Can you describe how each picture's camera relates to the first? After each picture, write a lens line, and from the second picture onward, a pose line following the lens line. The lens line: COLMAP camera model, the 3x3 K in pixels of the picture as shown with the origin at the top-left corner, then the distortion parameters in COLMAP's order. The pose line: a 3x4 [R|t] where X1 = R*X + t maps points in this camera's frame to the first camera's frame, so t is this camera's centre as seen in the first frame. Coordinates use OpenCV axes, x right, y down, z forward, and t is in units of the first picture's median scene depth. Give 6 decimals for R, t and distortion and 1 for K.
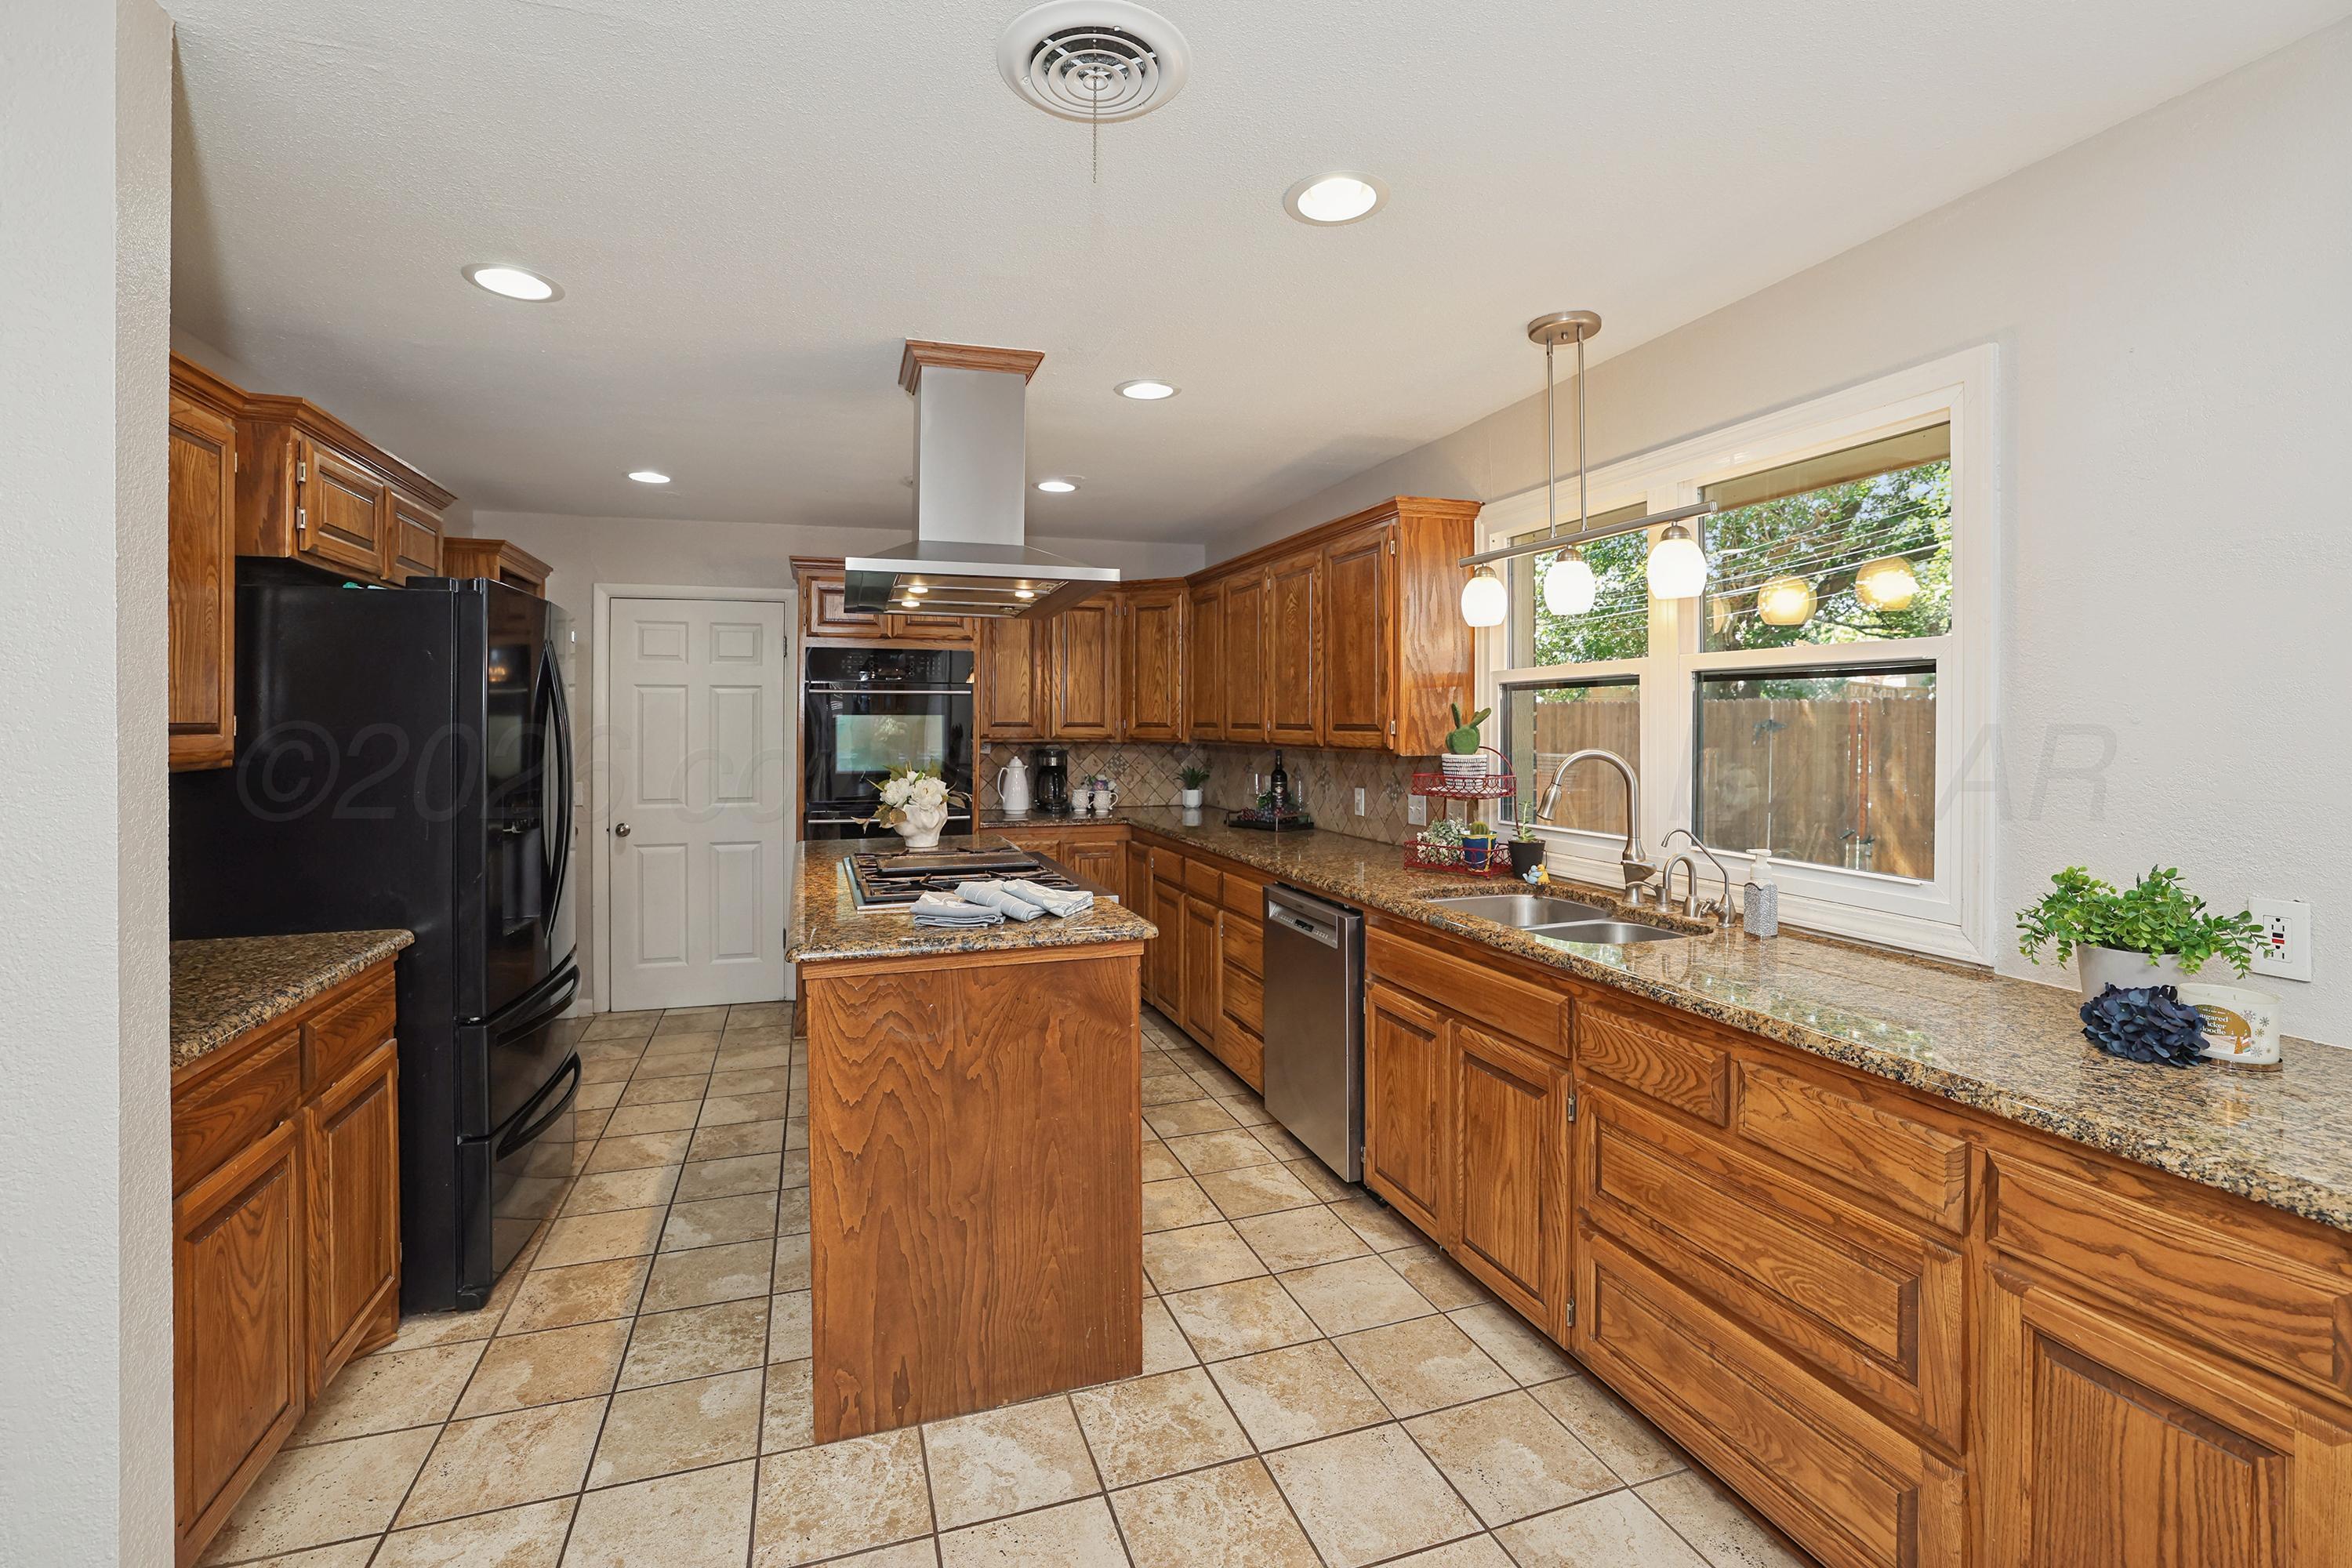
lens RADIAL K [[1045.3, 0, 1157.7], [0, 1045.3, 708.2], [0, 0, 1]] dist [-0.042028, 0.014709]
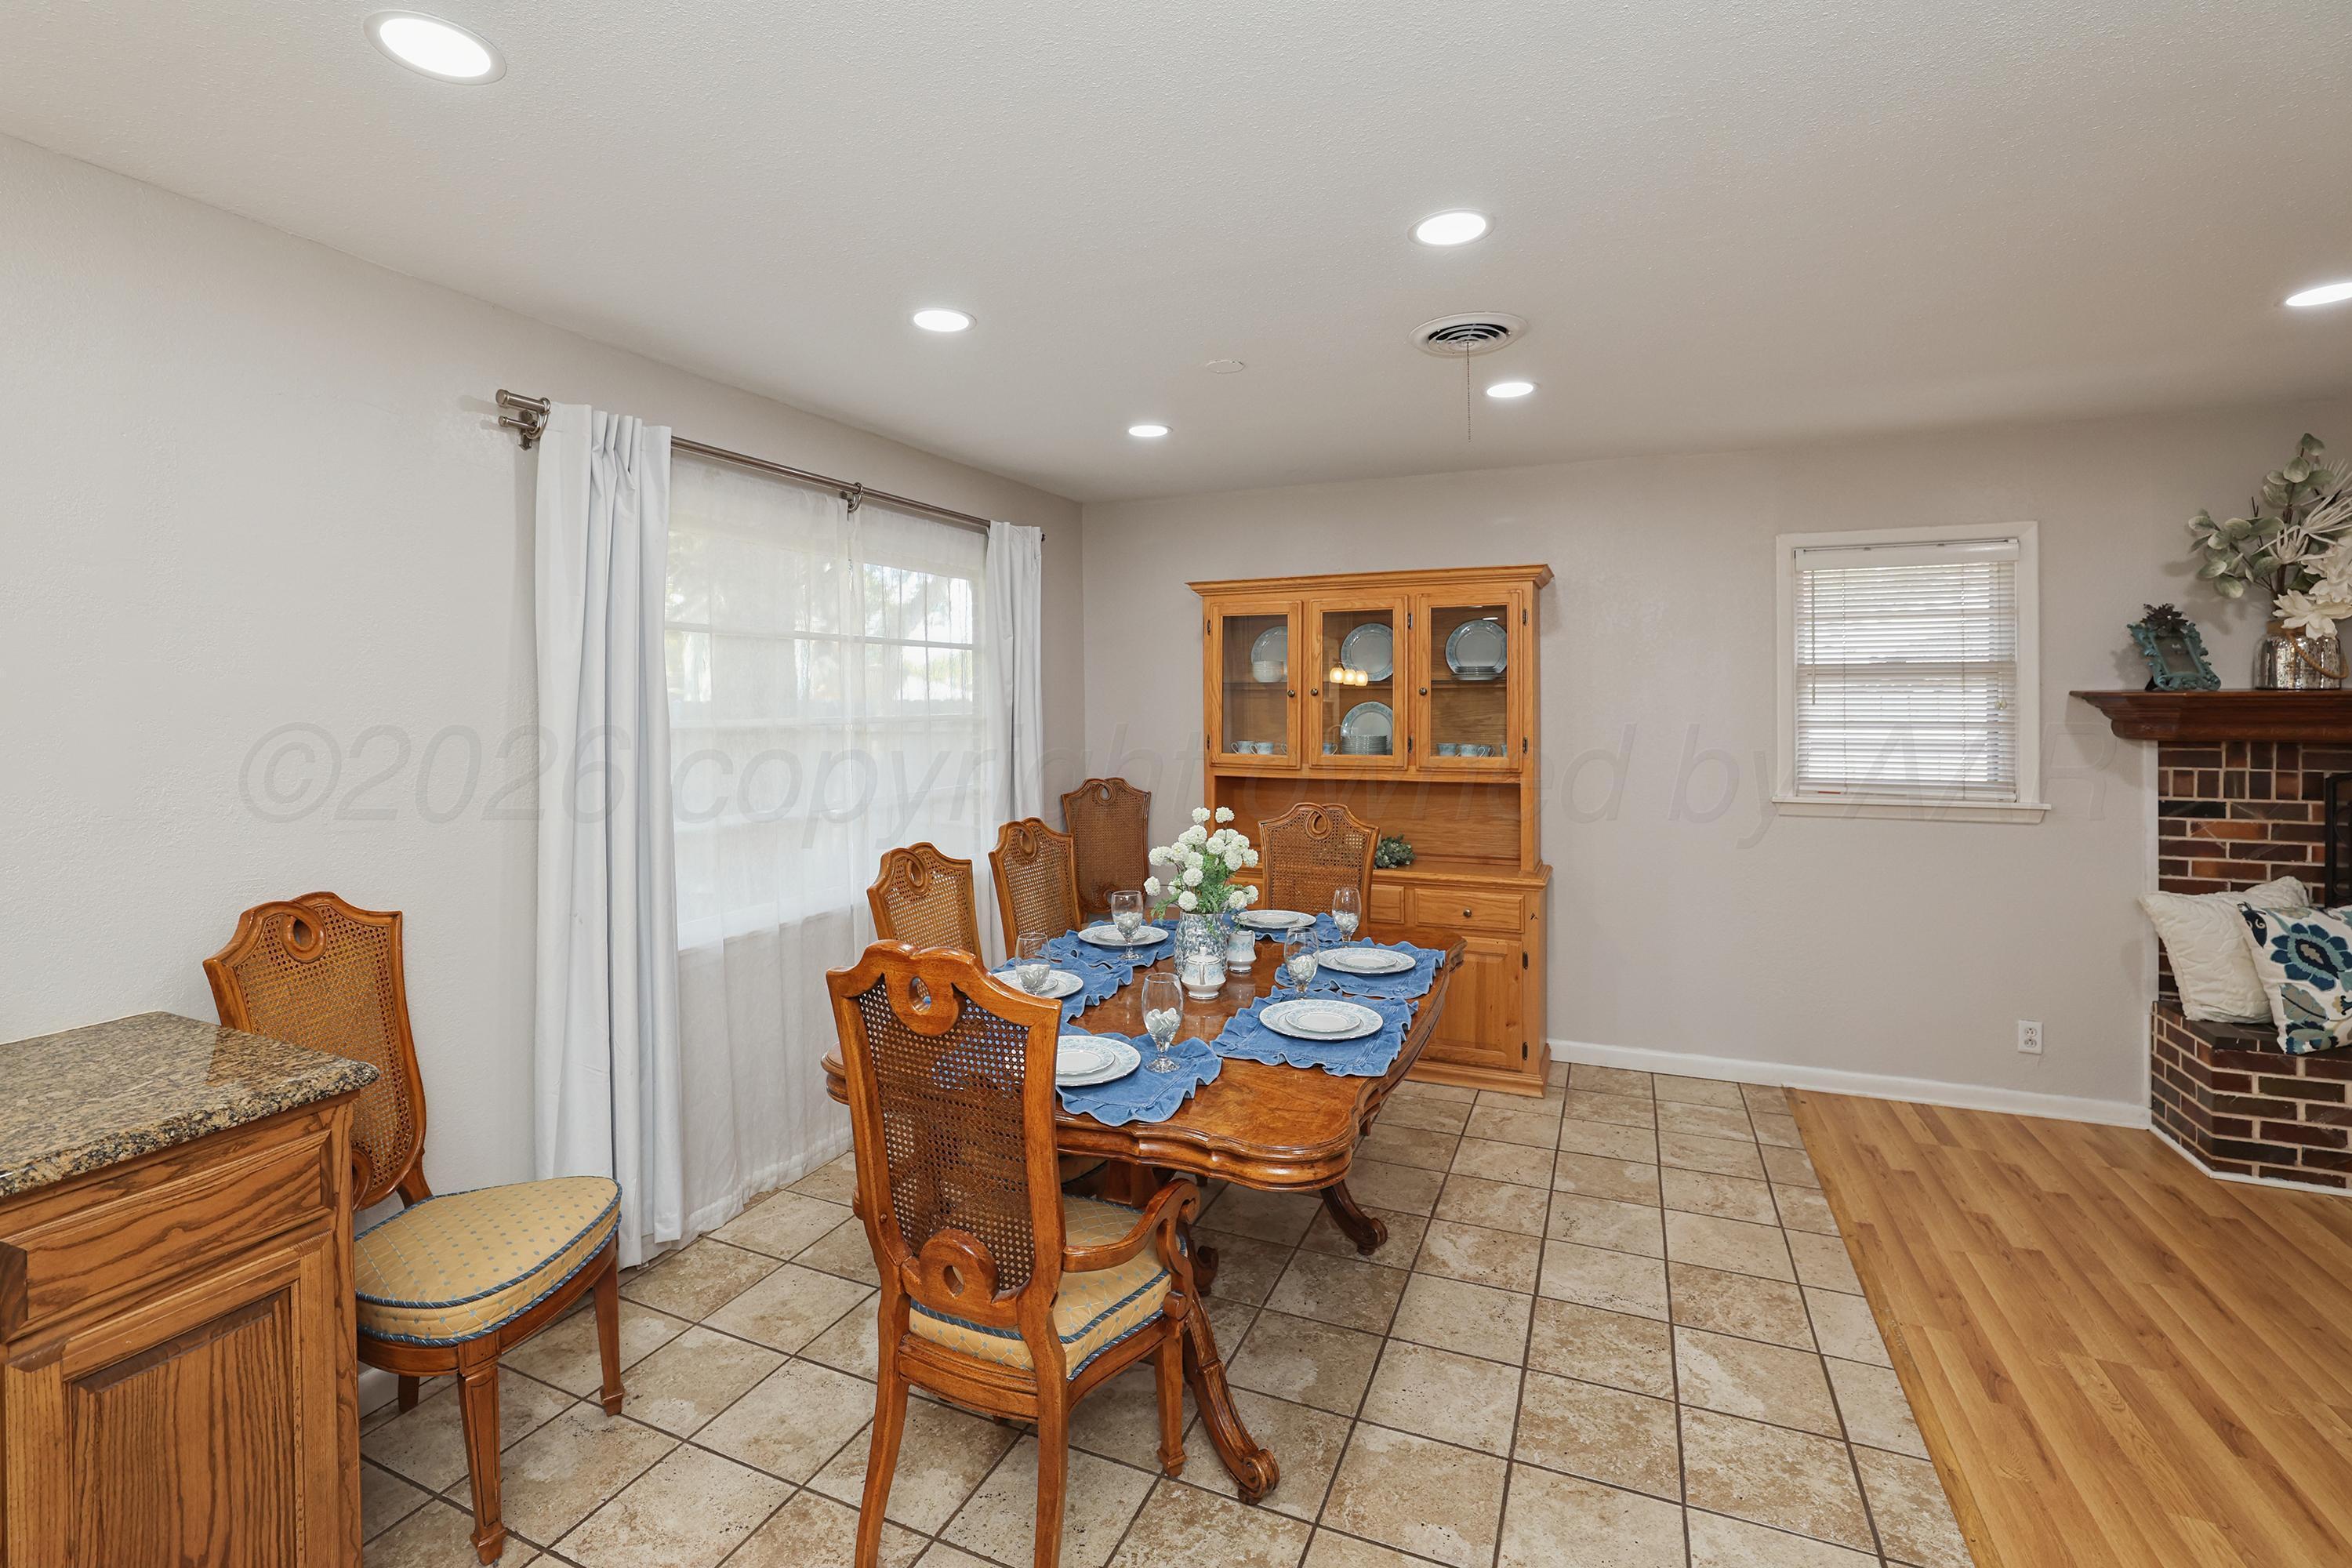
lens RADIAL K [[1045.3, 0, 1157.7], [0, 1045.3, 708.2], [0, 0, 1]] dist [-0.042028, 0.014709]
pose [[-0.742459, 0.003411, 0.669883, -0.604680], [0.001111, 0.999992, -0.003861, -0.039864], [-0.669890, -0.002122, -0.742457, 1.062524]]
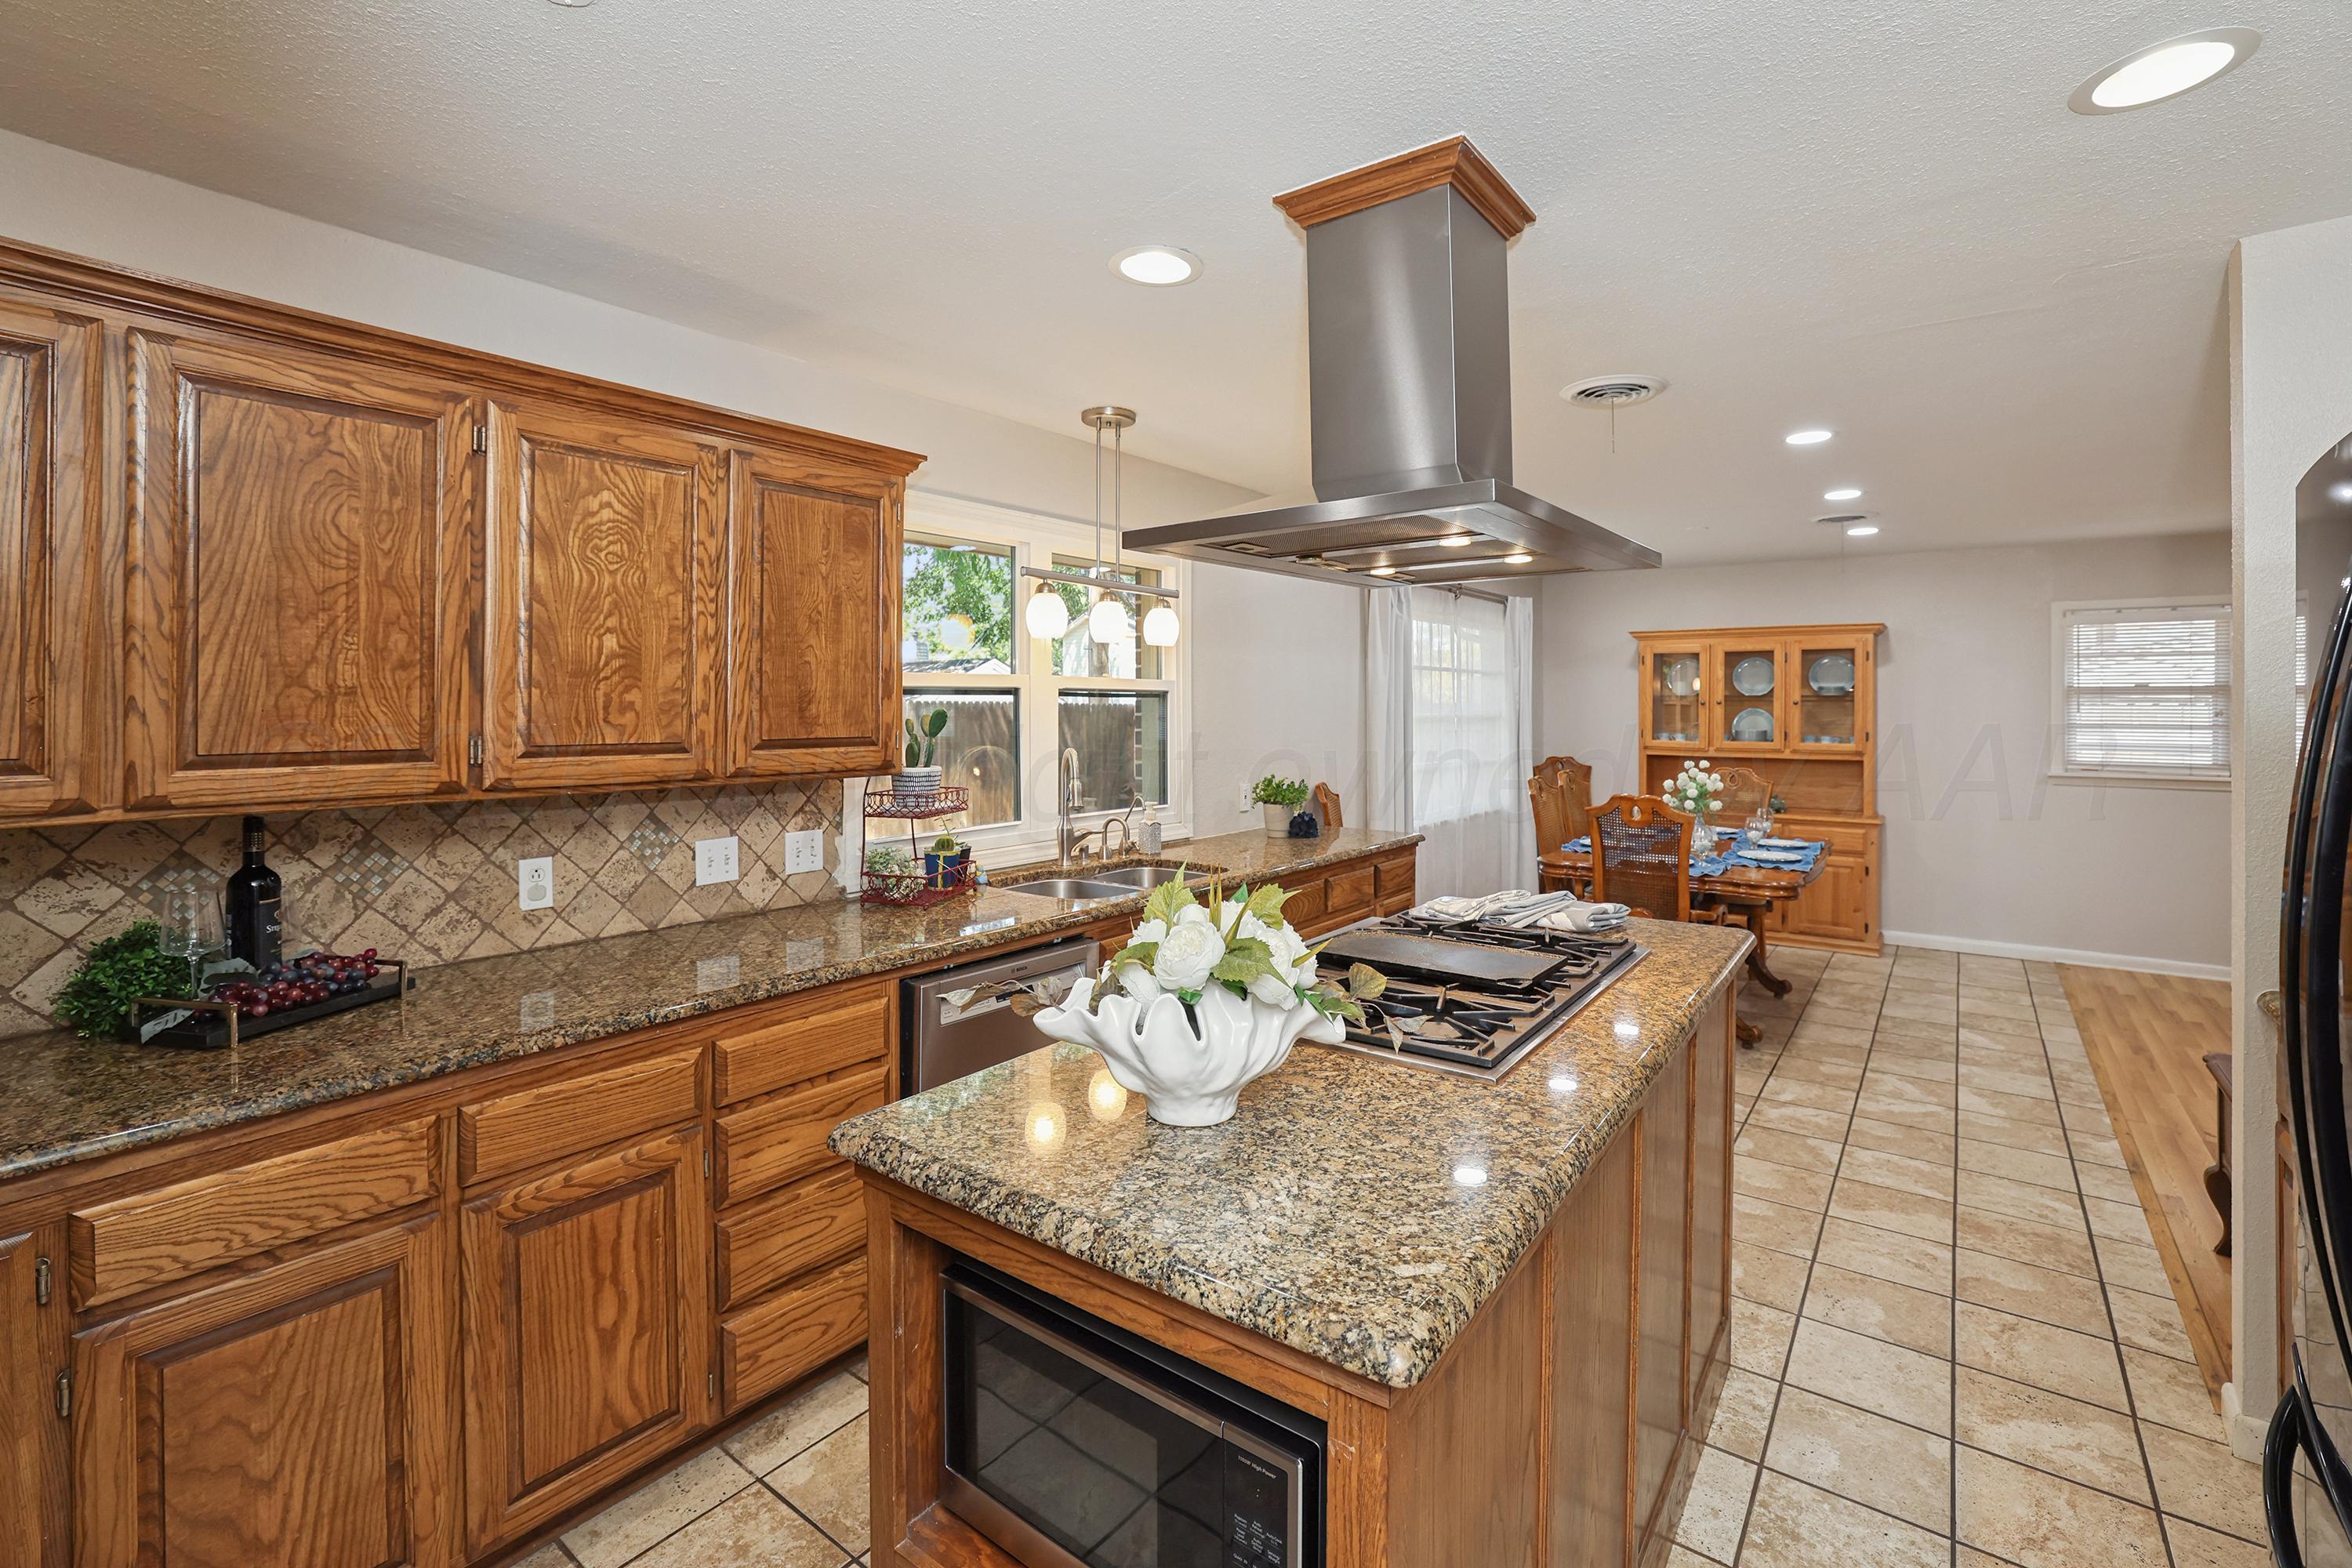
lens RADIAL K [[1019.8, 0, 1187.8], [0, 1019.8, 704.1], [0, 0, 1]] dist [-0.027541, 0.006642]
pose [[-0.567581, 0.003929, 0.823308, -1.469685], [-0.009786, 0.999886, -0.011517, -0.006120], [-0.823259, -0.014594, -0.567478, 3.450362]]
